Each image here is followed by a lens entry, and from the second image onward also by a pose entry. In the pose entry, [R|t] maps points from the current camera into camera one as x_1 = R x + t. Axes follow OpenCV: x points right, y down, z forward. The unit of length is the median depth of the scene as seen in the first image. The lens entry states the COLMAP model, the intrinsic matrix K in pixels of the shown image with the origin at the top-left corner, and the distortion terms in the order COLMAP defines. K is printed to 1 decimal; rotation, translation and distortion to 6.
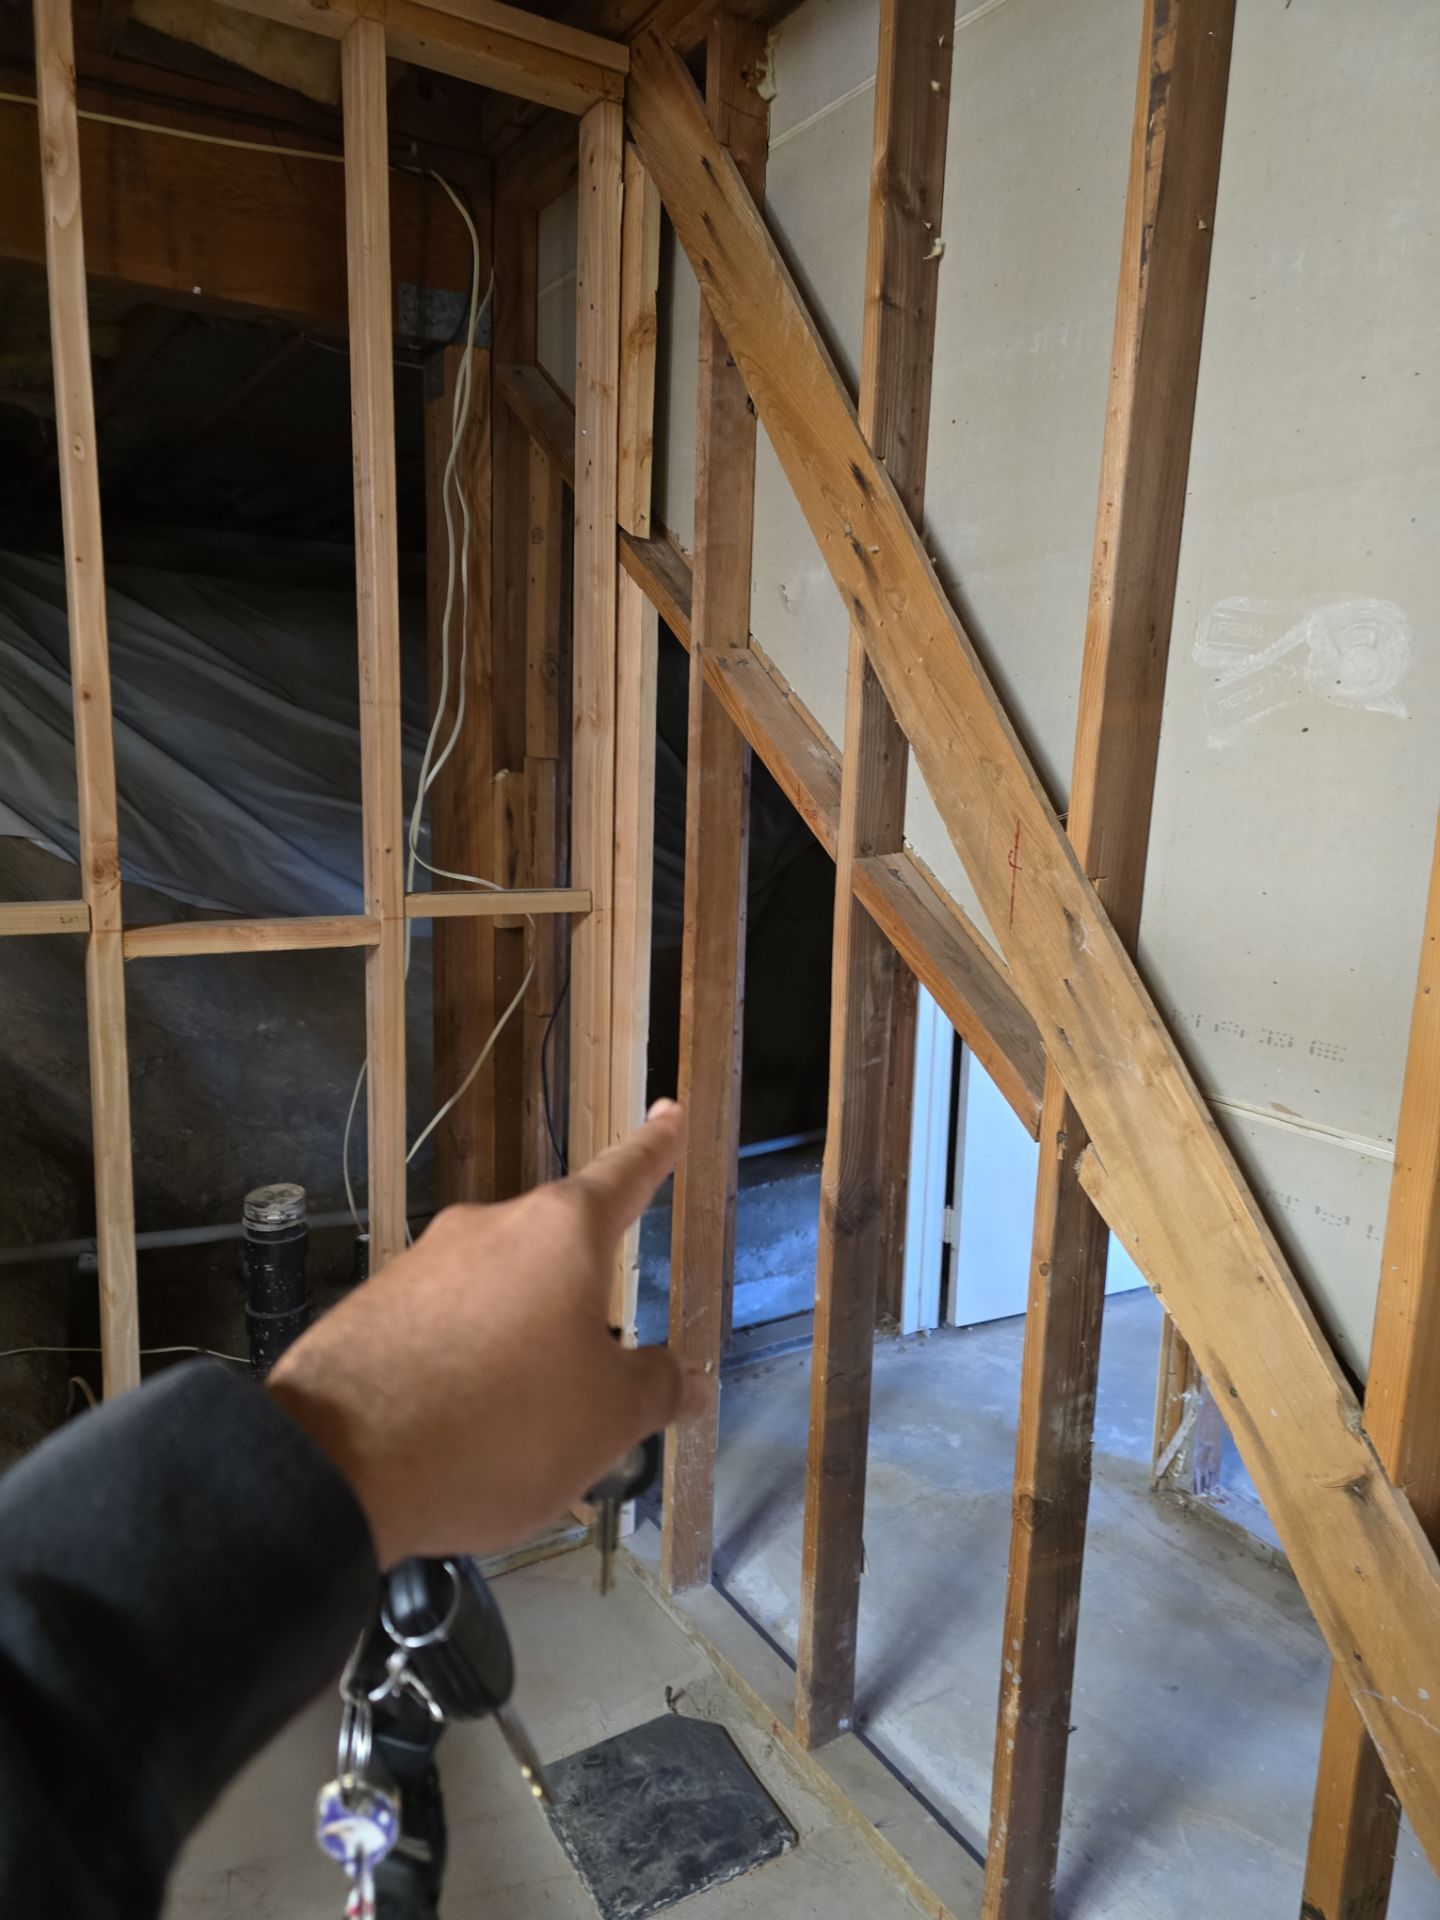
lens RADIAL K [[1279.1, 0, 731.3], [0, 1279.1, 957.7], [0, 0, 1]] dist [0.057820, -0.047409]
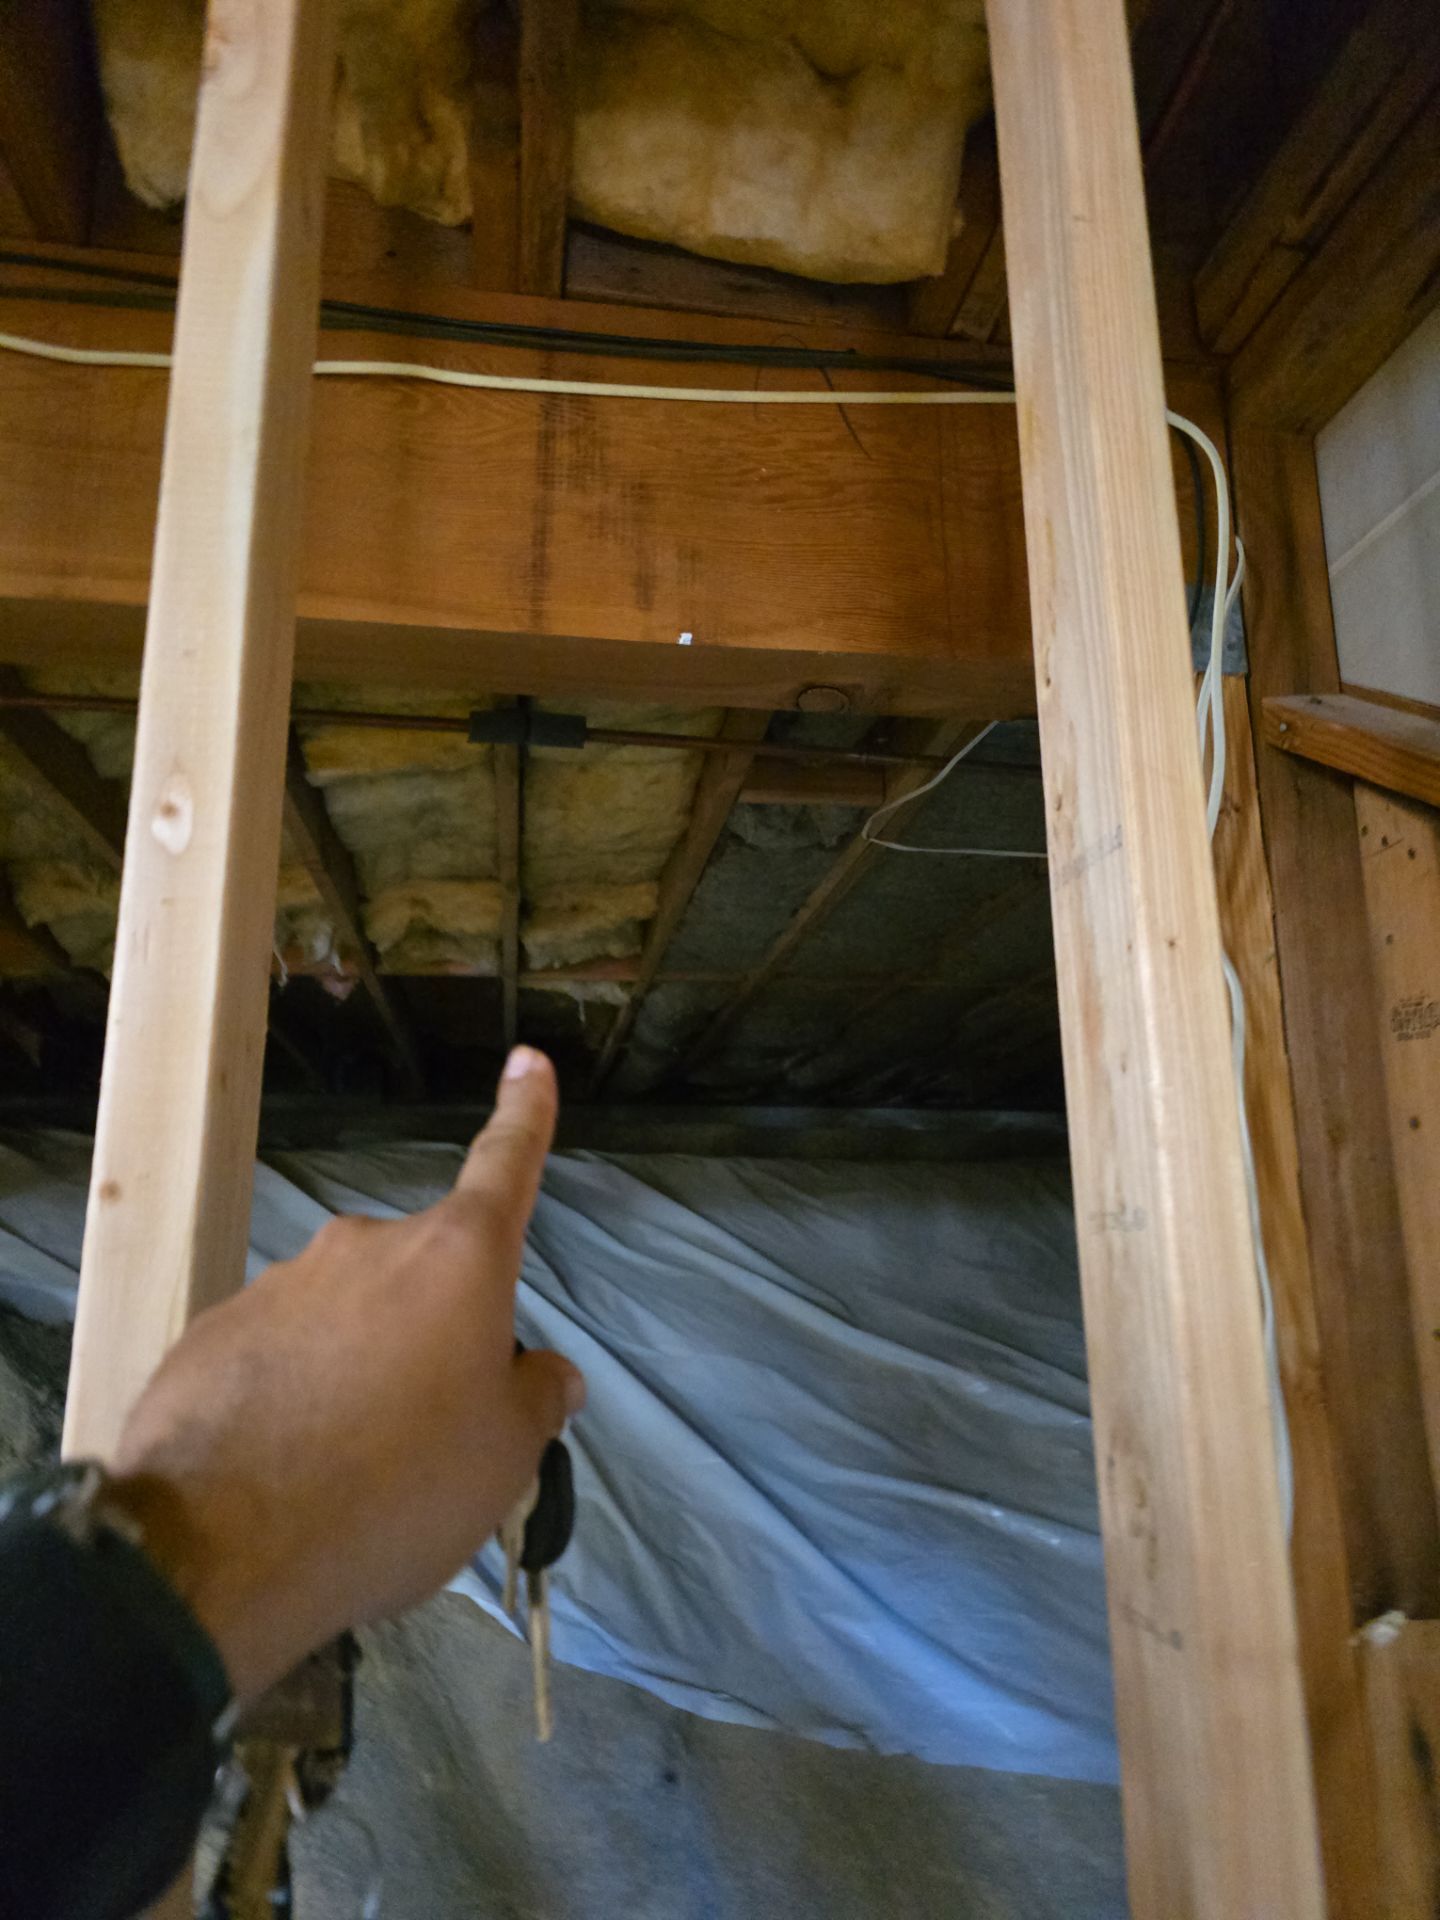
lens RADIAL K [[1279.1, 0, 743.8], [0, 1279.1, 962.1], [0, 0, 1]] dist [0.057820, -0.047409]
pose [[0.919928, -0.135275, -0.368012, -0.239507], [-0.026930, 0.914582, -0.403503, -0.209456], [0.391161, 0.381104, 0.837707, 0.687700]]
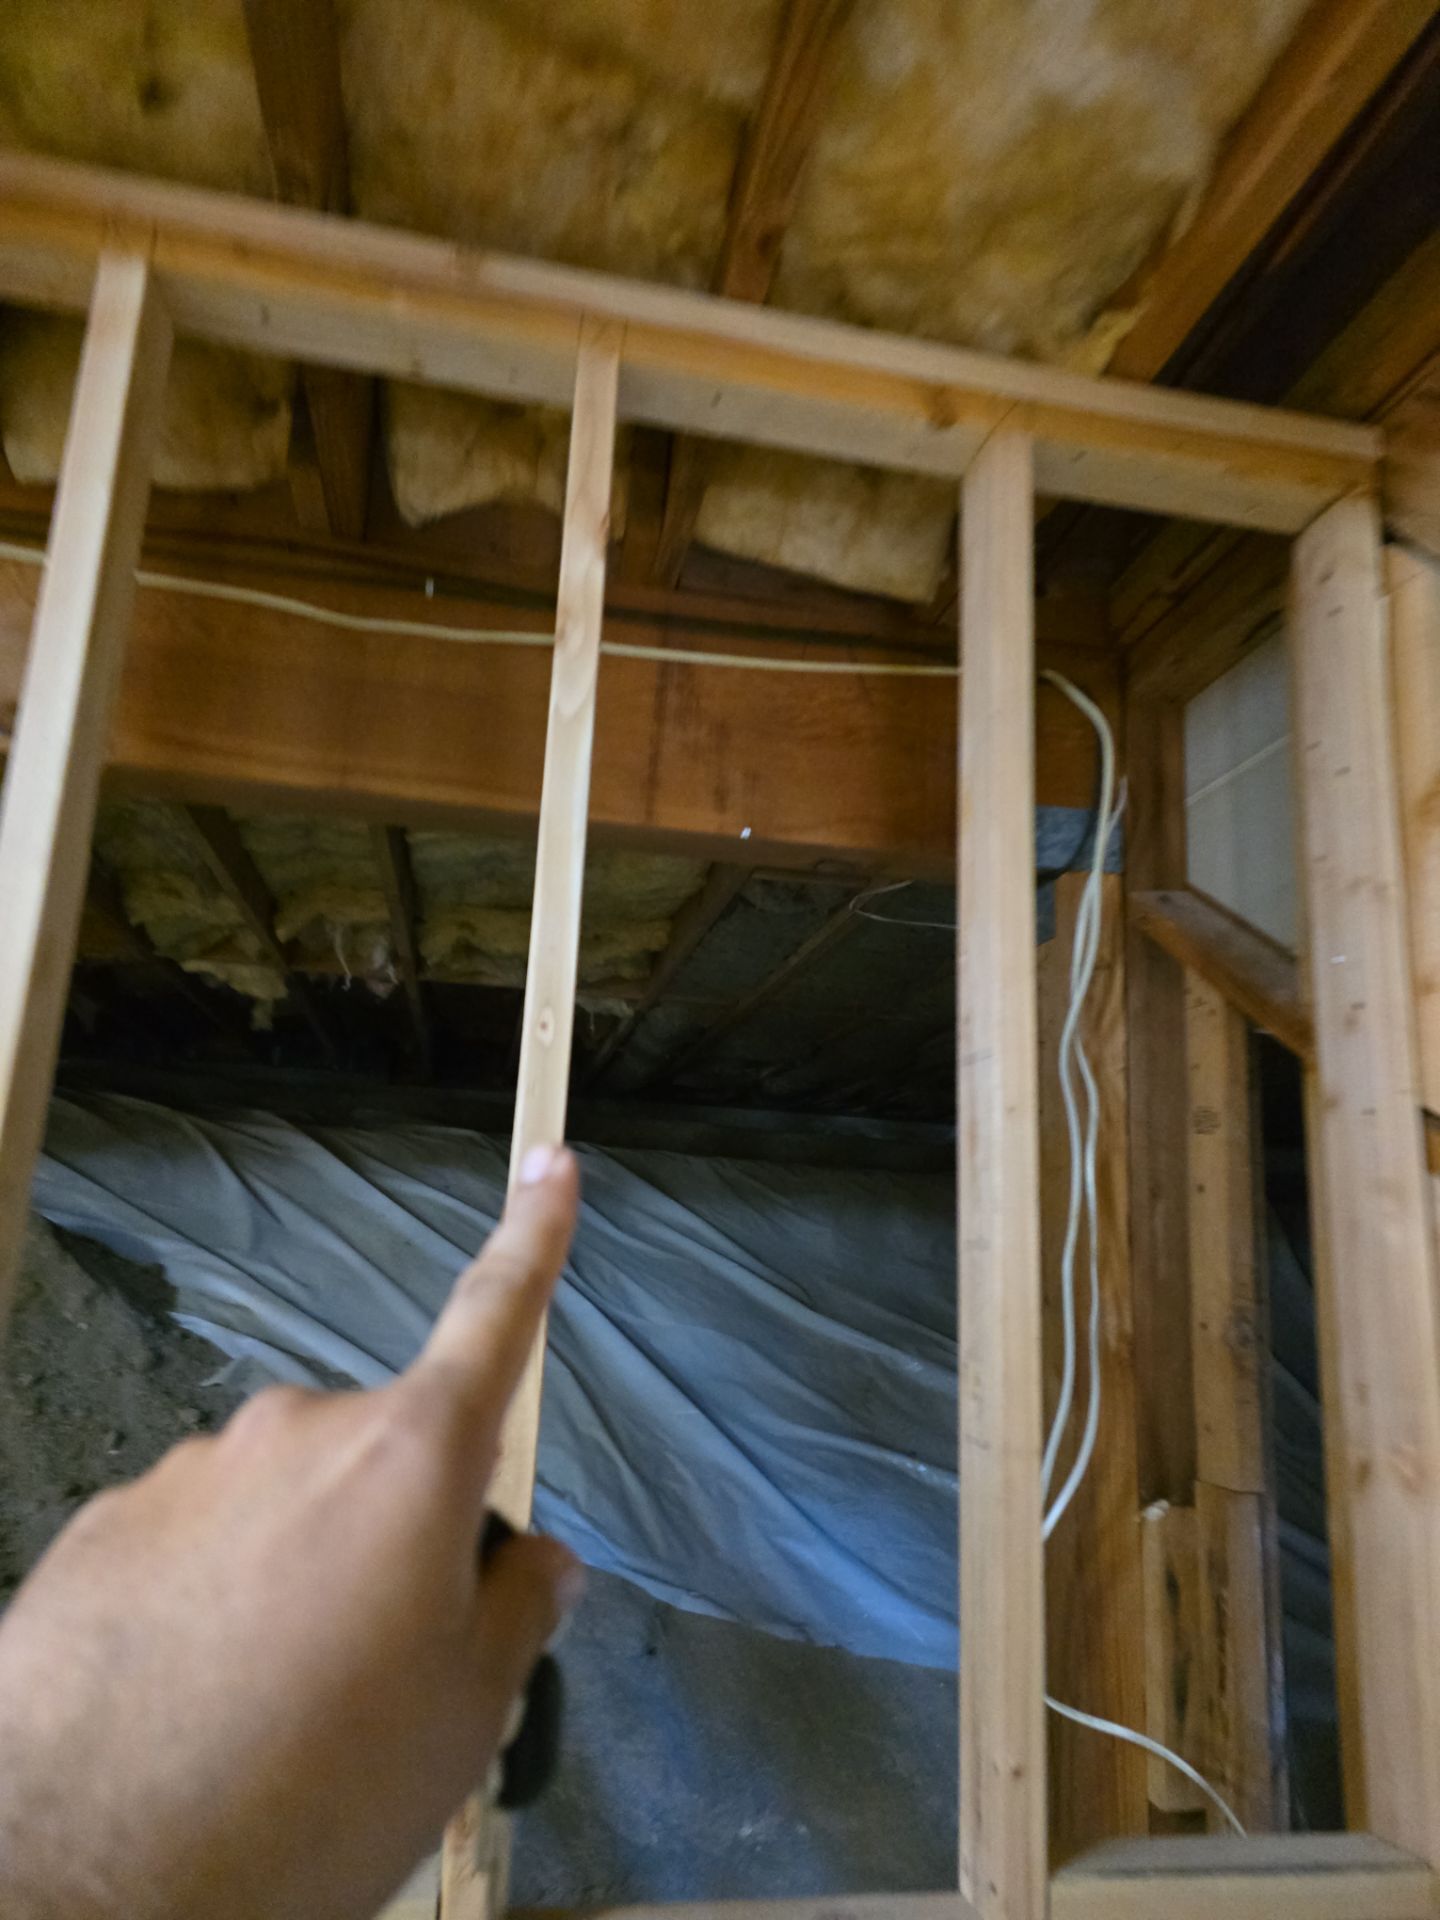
lens RADIAL K [[1279.1, 0, 733.1], [0, 1279.1, 955.9], [0, 0, 1]] dist [0.057820, -0.047409]
pose [[0.931732, -0.072770, -0.355782, -0.167706], [-0.081516, 0.912805, -0.400177, -0.156283], [0.353880, 0.401860, 0.844558, 0.421253]]
